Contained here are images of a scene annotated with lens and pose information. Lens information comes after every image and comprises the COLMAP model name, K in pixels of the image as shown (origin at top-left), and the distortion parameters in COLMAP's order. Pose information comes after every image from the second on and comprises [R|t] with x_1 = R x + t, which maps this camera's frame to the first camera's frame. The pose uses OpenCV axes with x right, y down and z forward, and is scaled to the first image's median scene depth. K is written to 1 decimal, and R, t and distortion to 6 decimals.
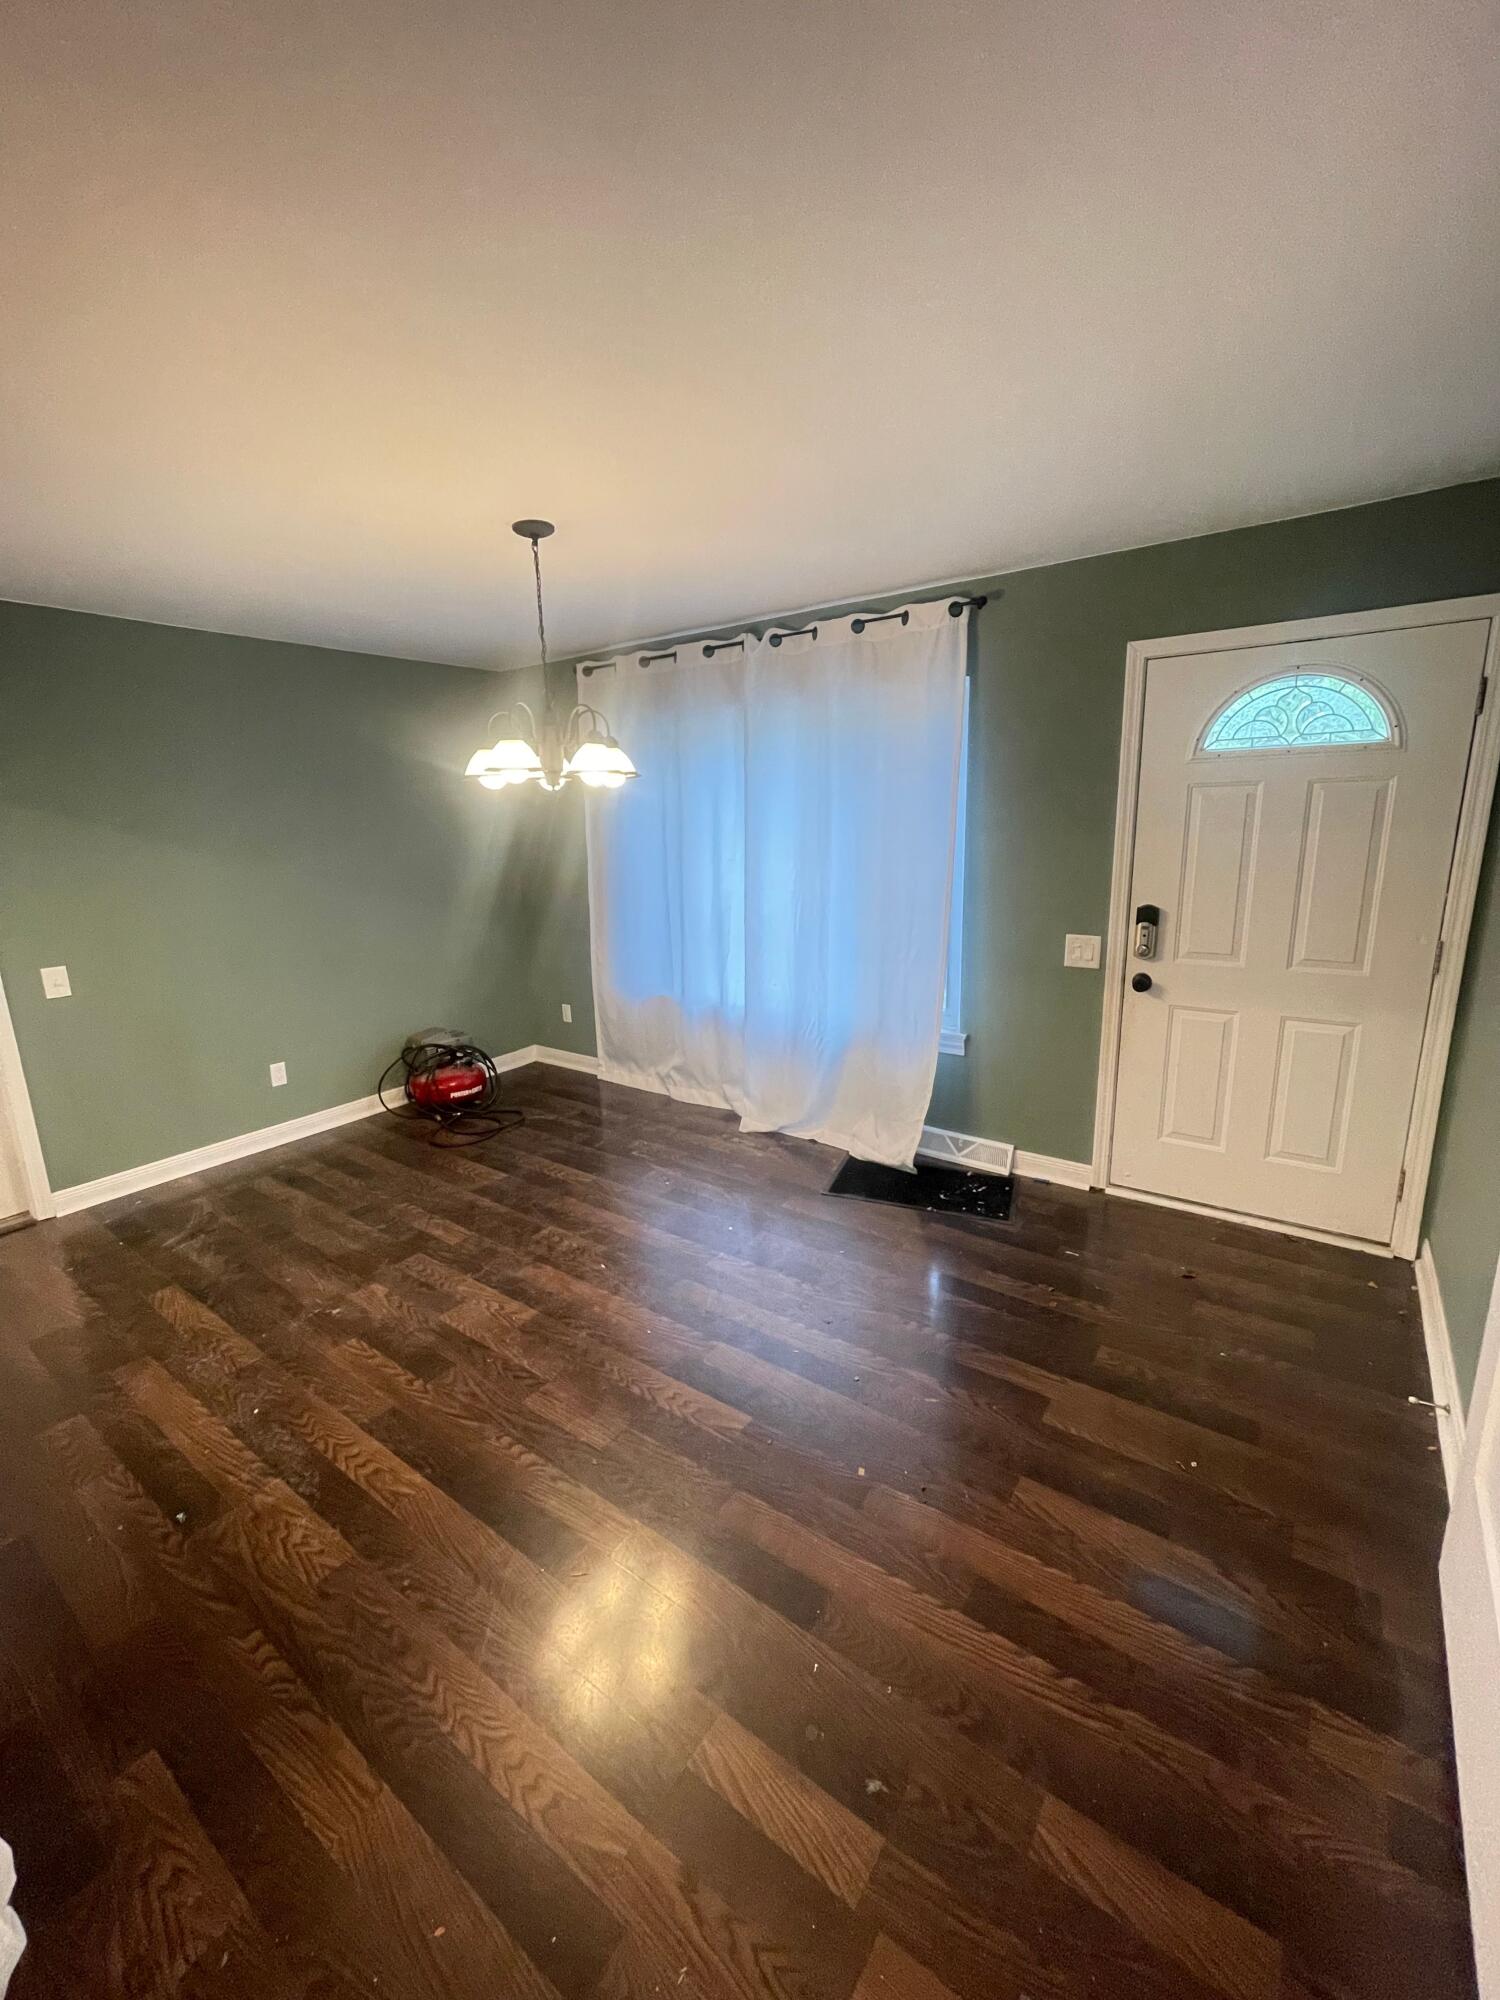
lens RADIAL K [[808.2, 0, 748.9], [0, 808.2, 991.1], [0, 0, 1]] dist [-0.000286, -0.000164]
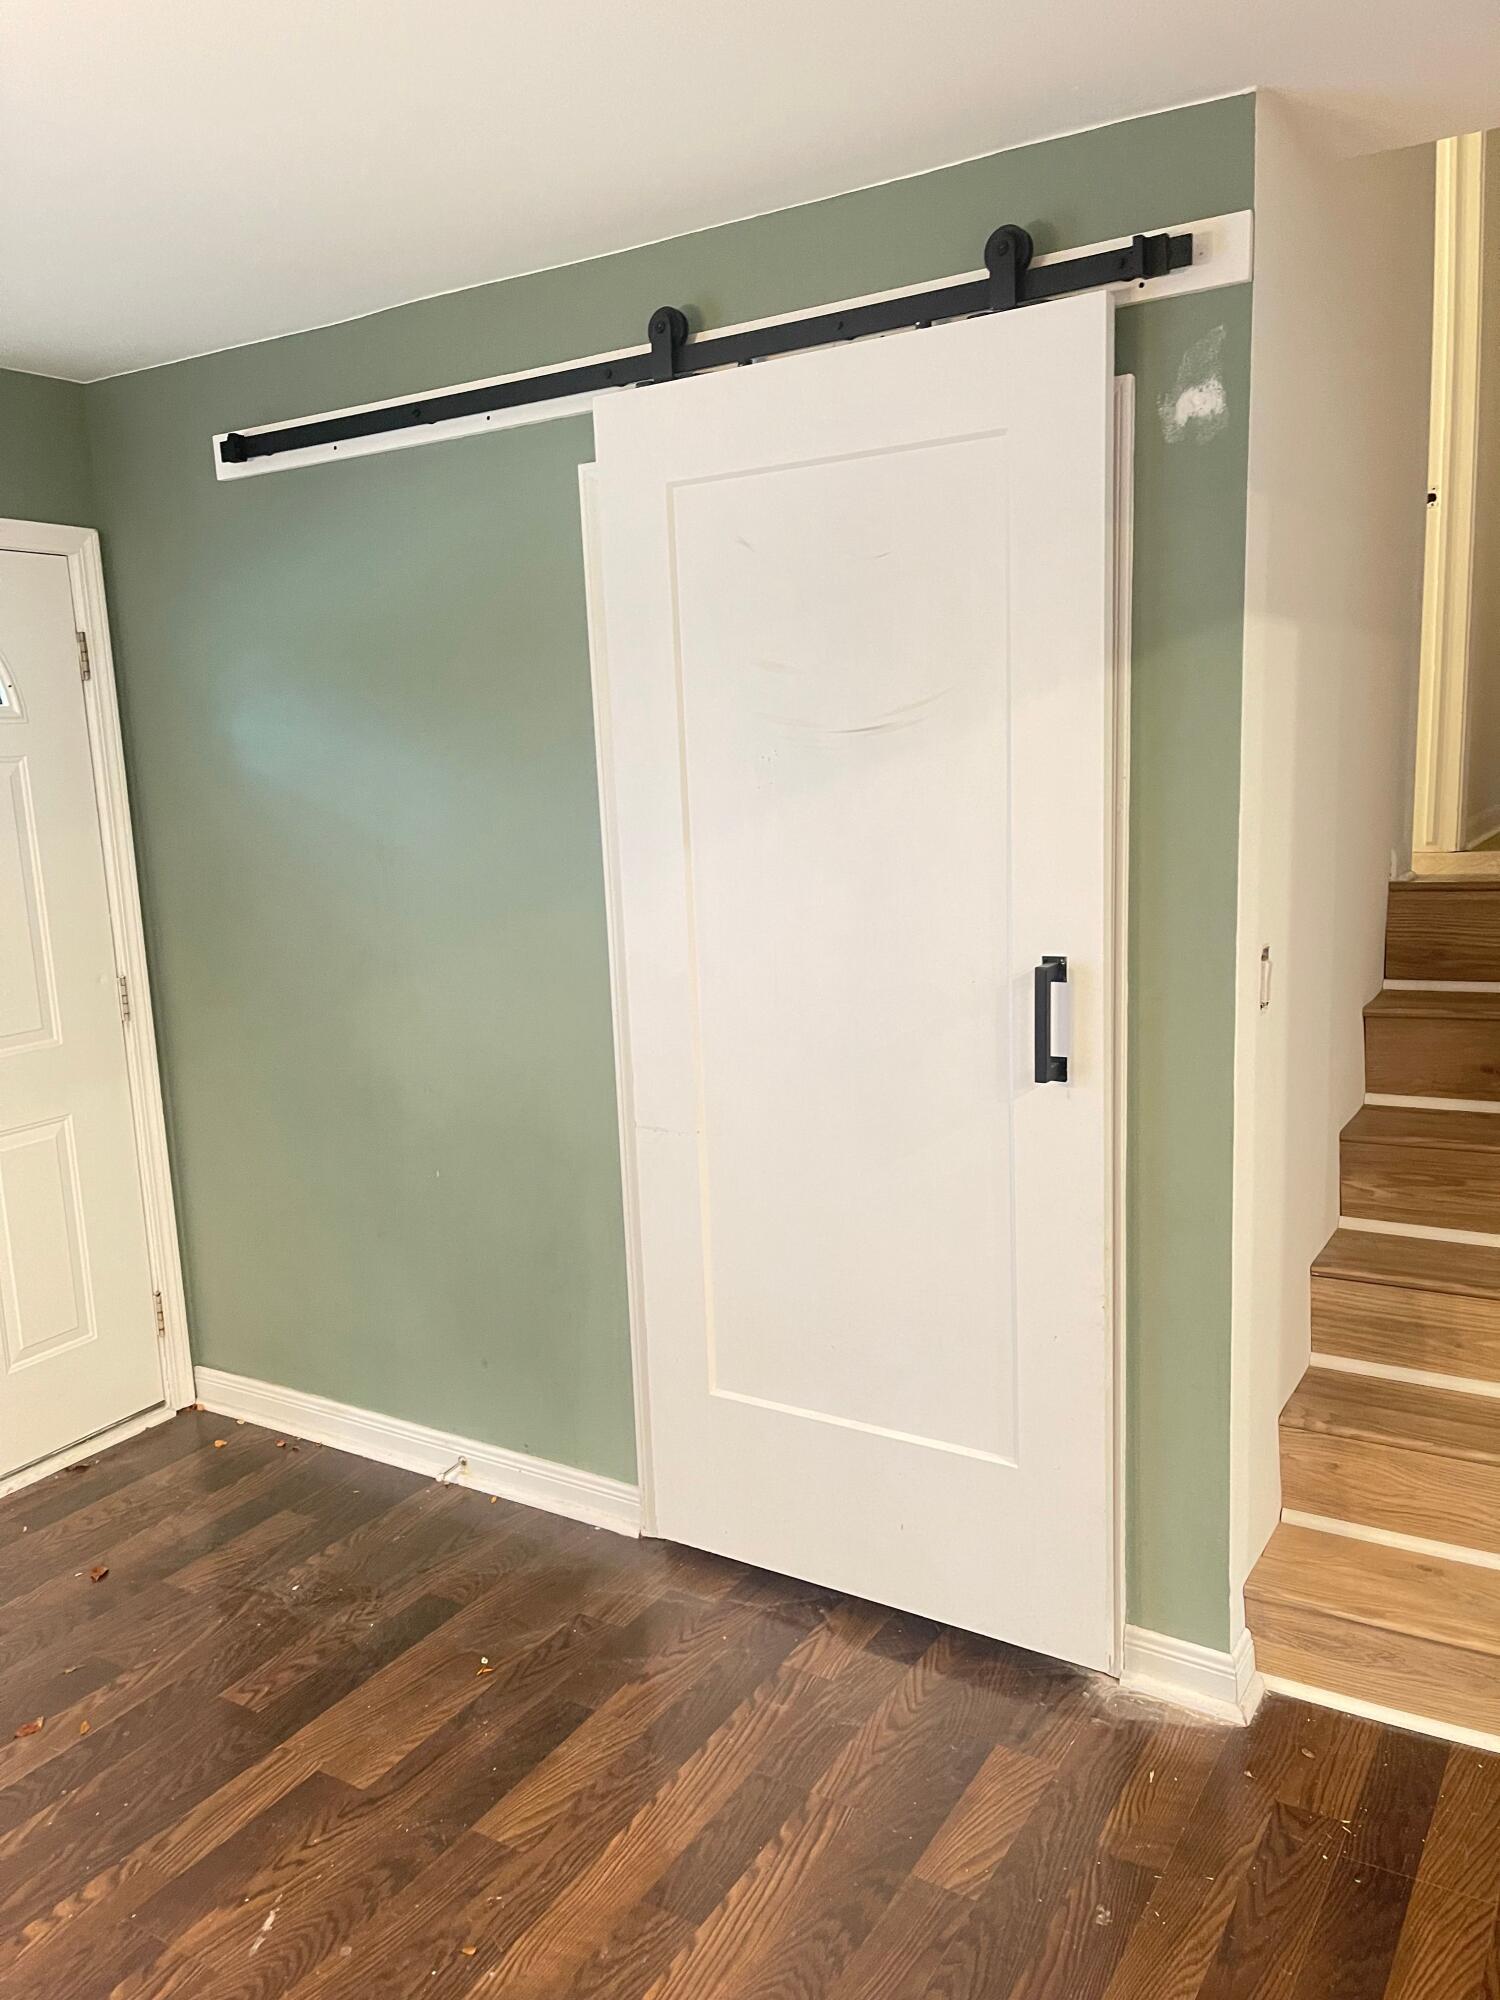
lens RADIAL K [[1487.6, 0, 750.0], [0, 1487.6, 1000.0], [0, 0, 1]] dist [-0.004139, -0.006048]
pose [[-0.071104, -0.132259, 0.988662, -0.686629], [0.257123, 0.955243, 0.146280, -0.116991], [-0.963759, 0.264609, -0.033915, 0.623793]]
